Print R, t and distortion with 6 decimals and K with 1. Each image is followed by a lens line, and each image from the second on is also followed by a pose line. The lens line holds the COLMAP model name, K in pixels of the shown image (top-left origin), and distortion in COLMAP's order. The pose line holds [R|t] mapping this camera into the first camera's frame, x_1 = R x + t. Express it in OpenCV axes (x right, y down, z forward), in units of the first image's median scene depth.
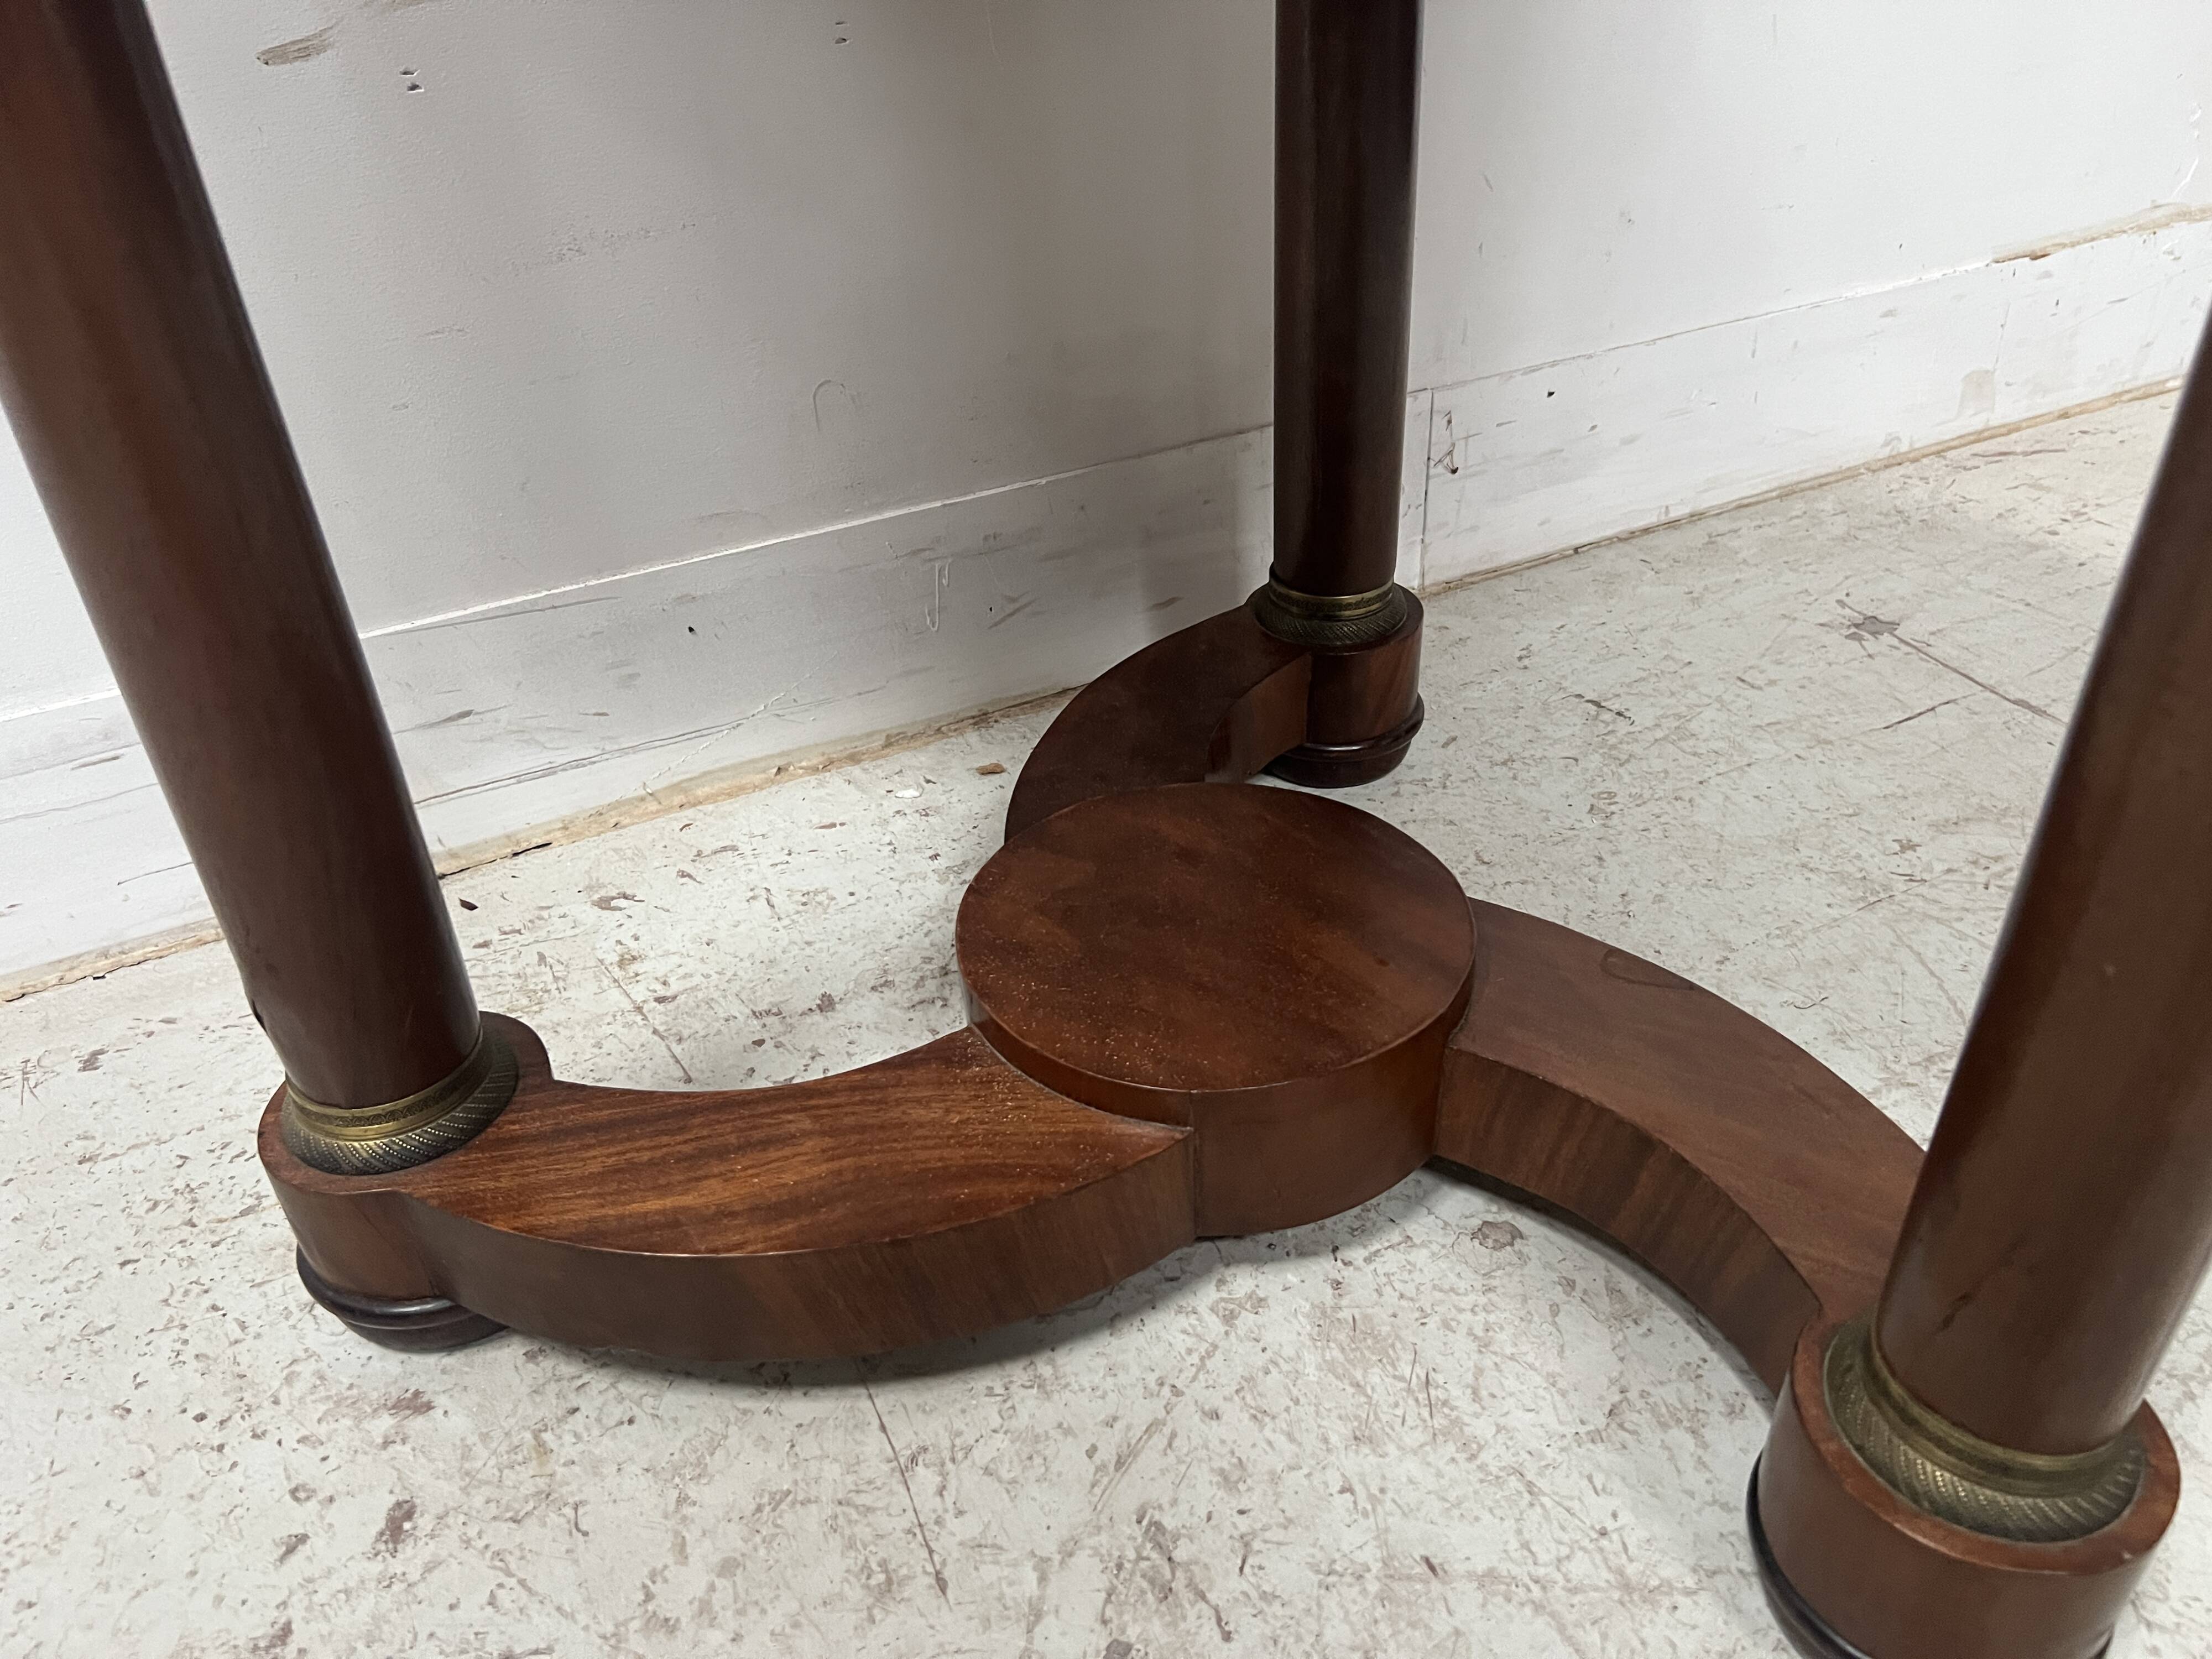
lens RADIAL K [[1688.9, 0, 1125.3], [0, 1688.9, 853.3], [0, 0, 1]] dist [0.042249, -0.051131]
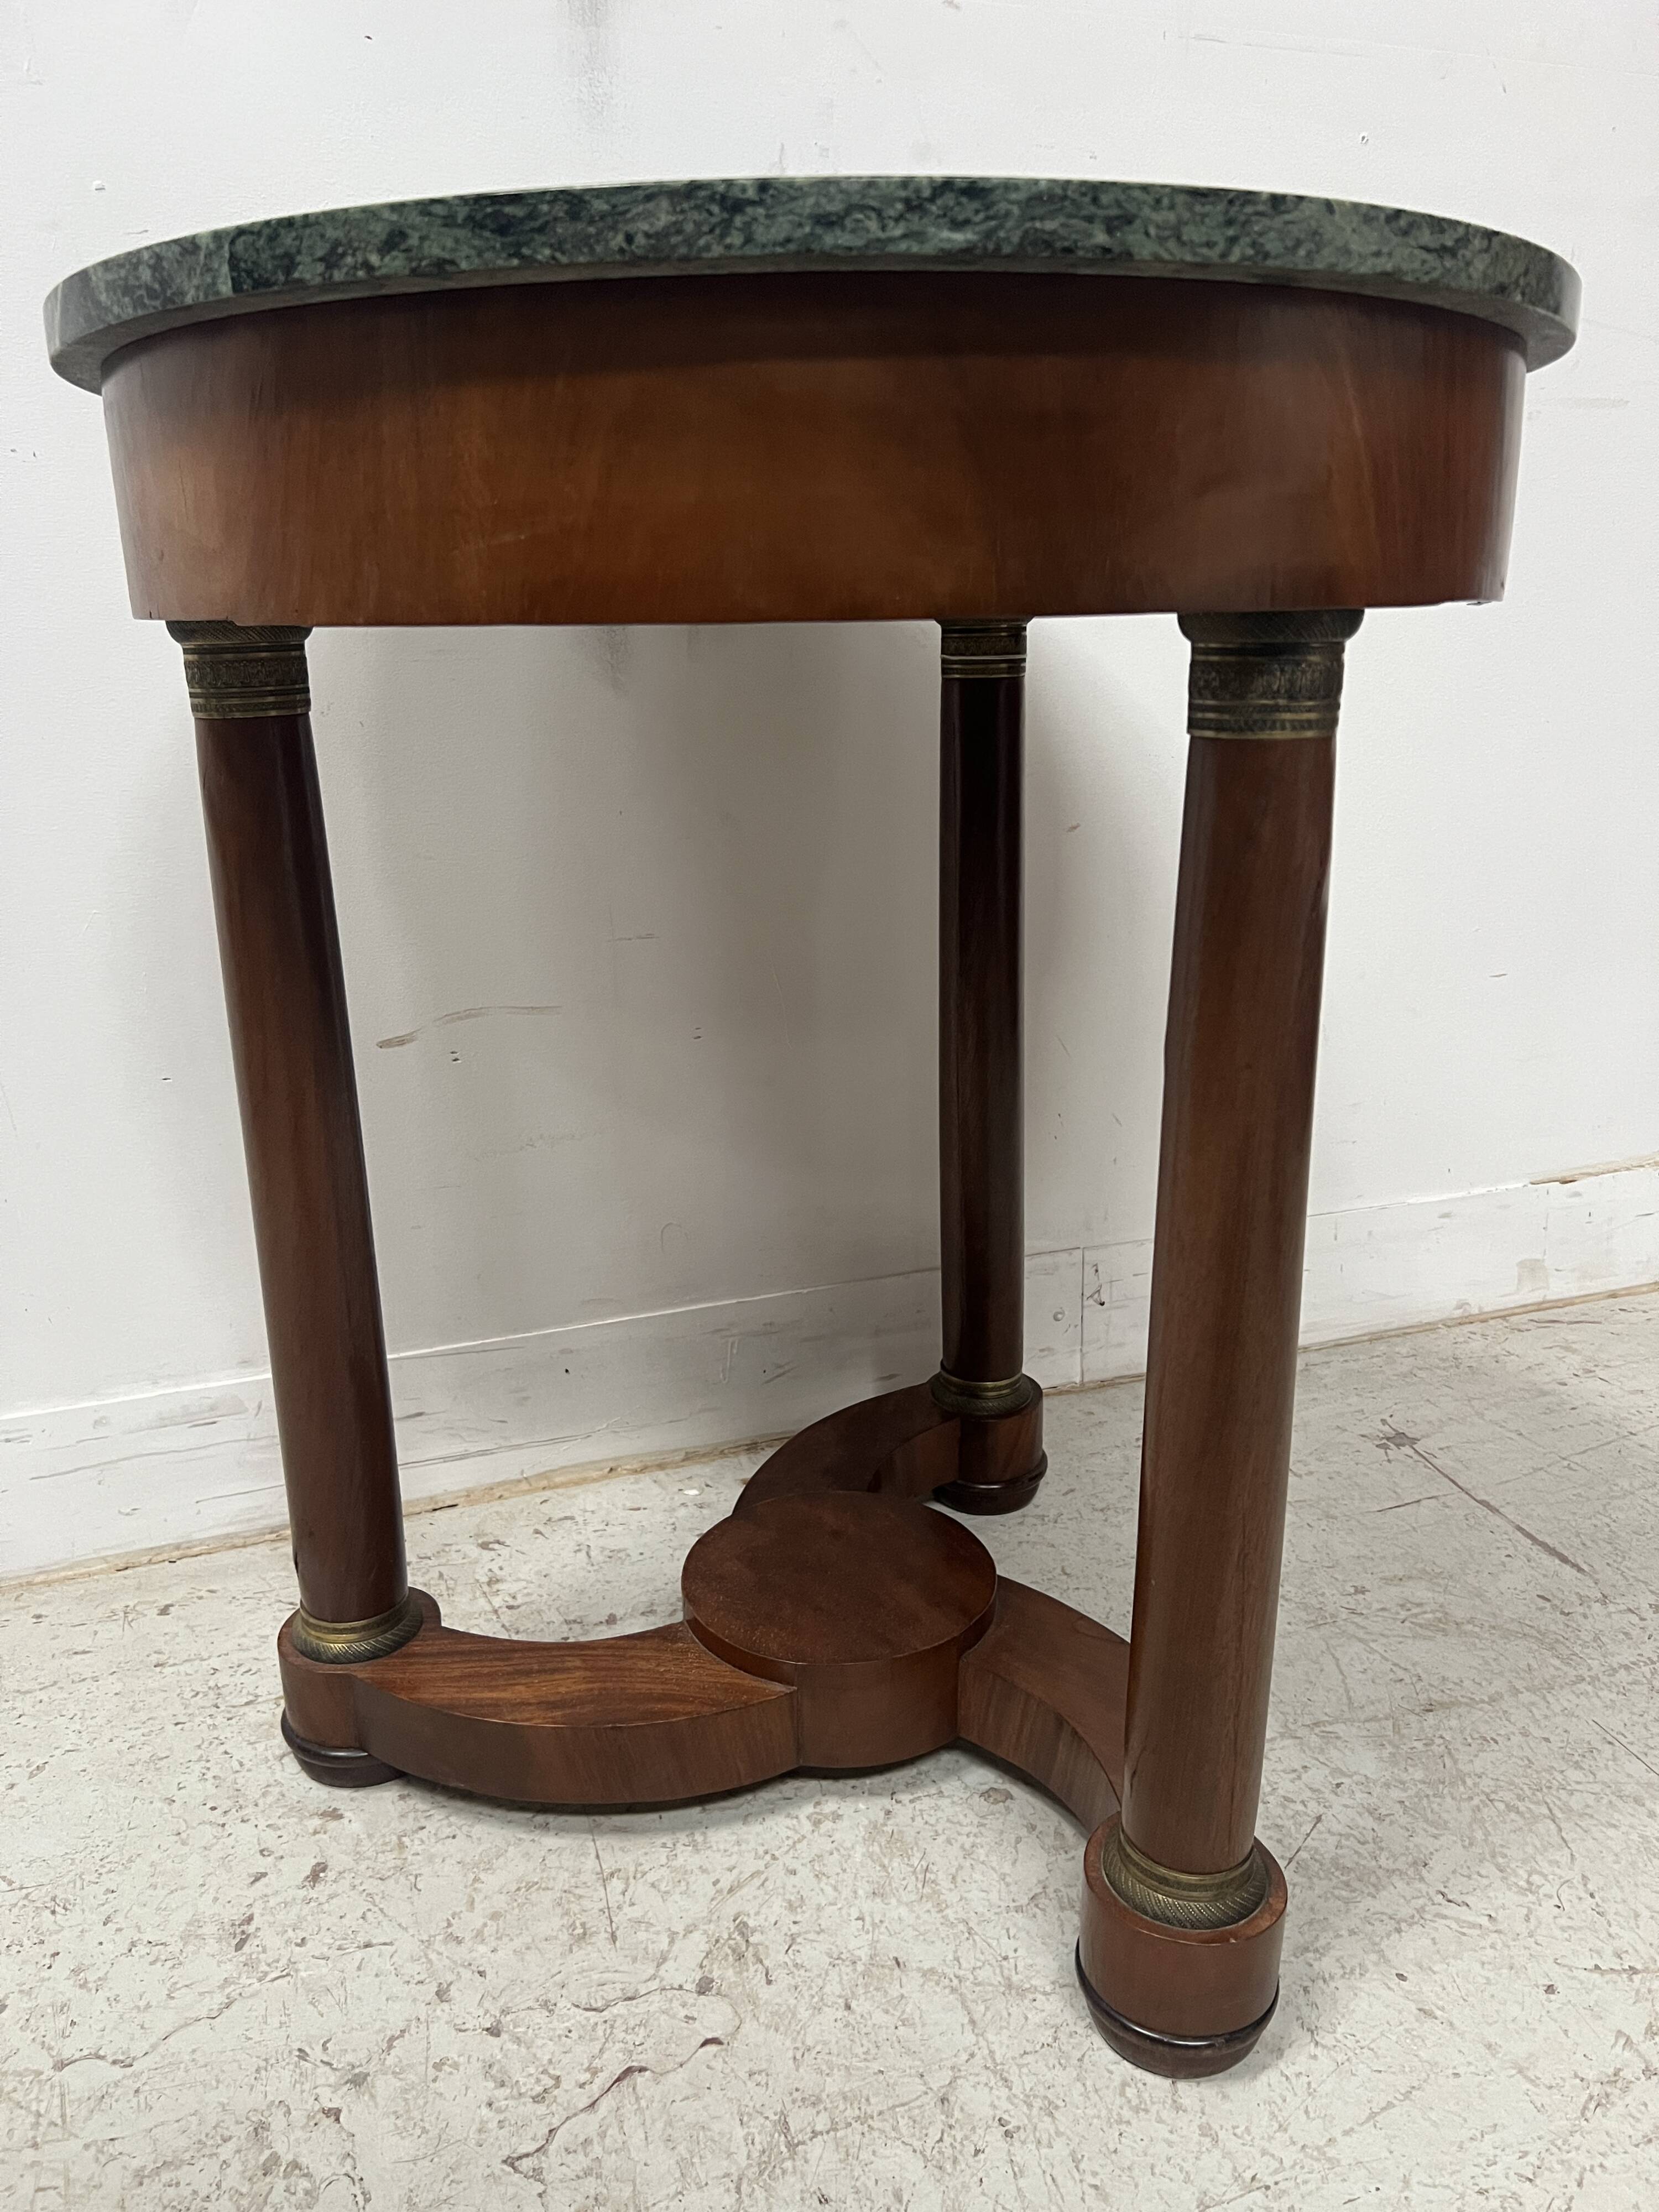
lens RADIAL K [[1688.9, 0, 823.3], [0, 1688.9, 1126.5], [0, 0, 1]] dist [0.042249, -0.051131]
pose [[0.989398, 0.061610, -0.131511, 0.190536], [-0.096622, 0.955309, -0.279373, 0.072461], [0.108422, 0.289118, 0.951134, -0.585333]]
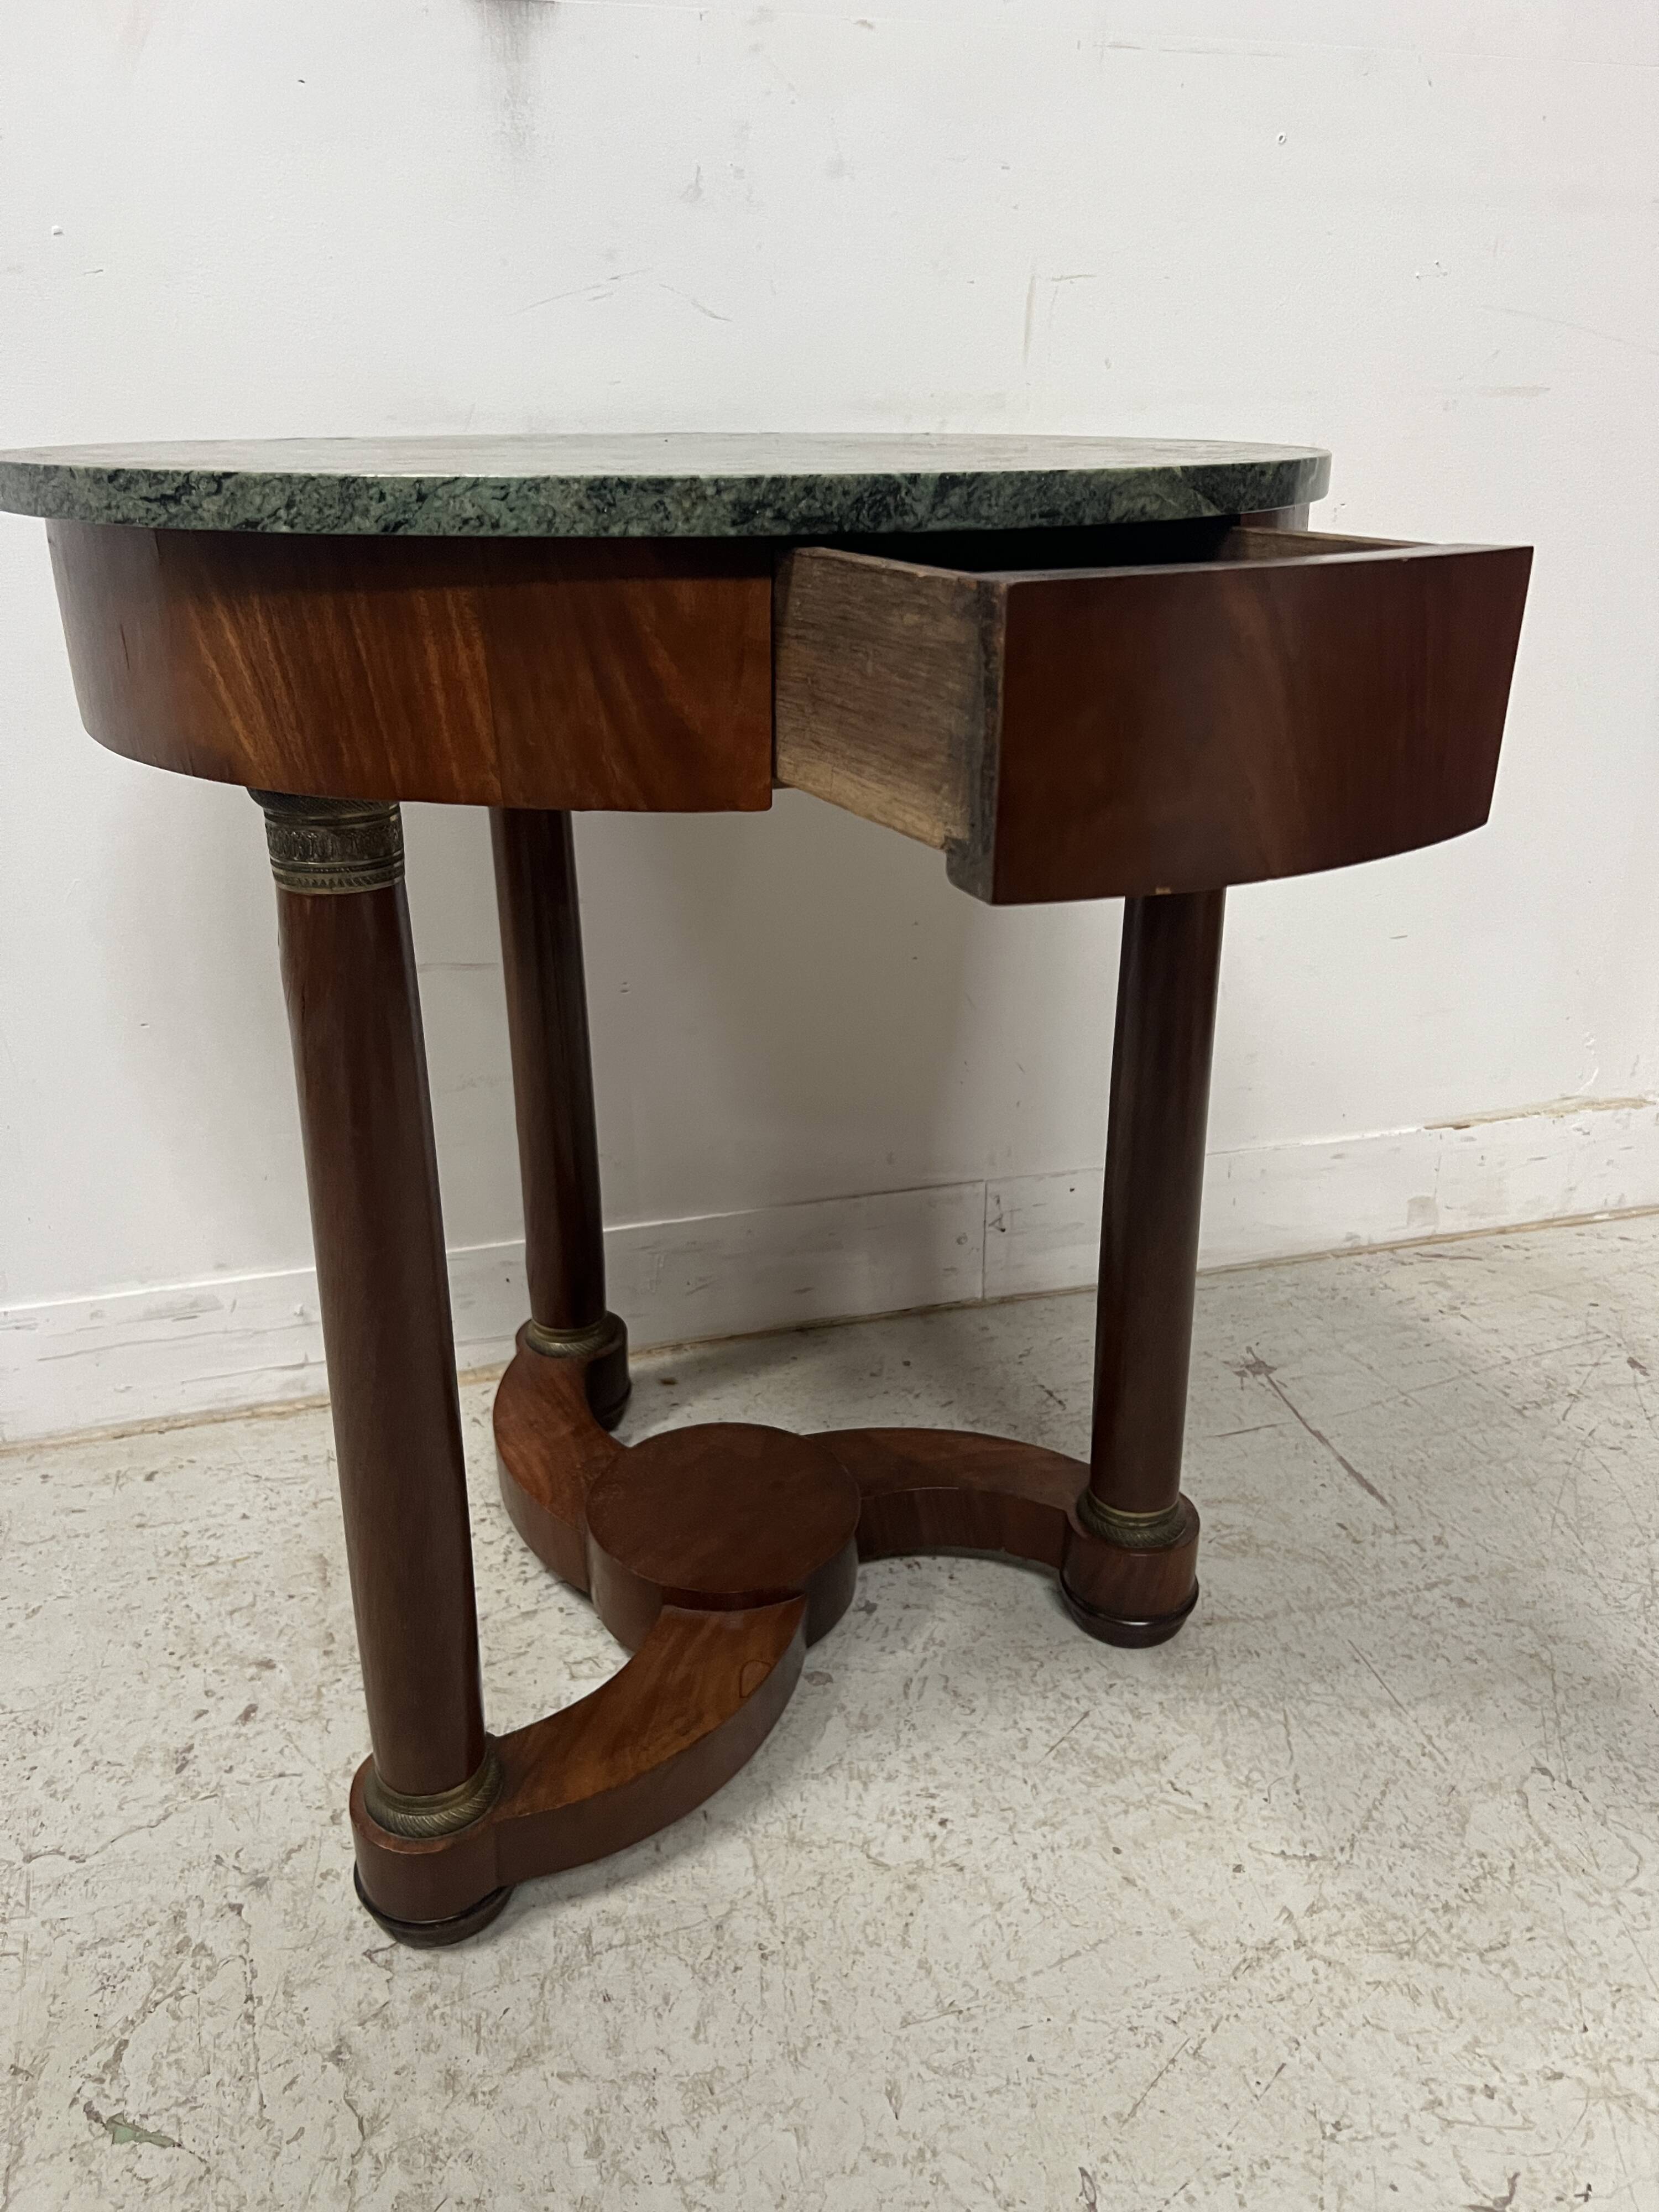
lens RADIAL K [[1688.9, 0, 822.0], [0, 1688.9, 1130.4], [0, 0, 1]] dist [0.042249, -0.051131]
pose [[0.978075, 0.113513, -0.174600, 0.399497], [-0.142521, 0.976152, -0.163753, -0.049467], [0.151848, 0.185046, 0.970927, -0.773299]]
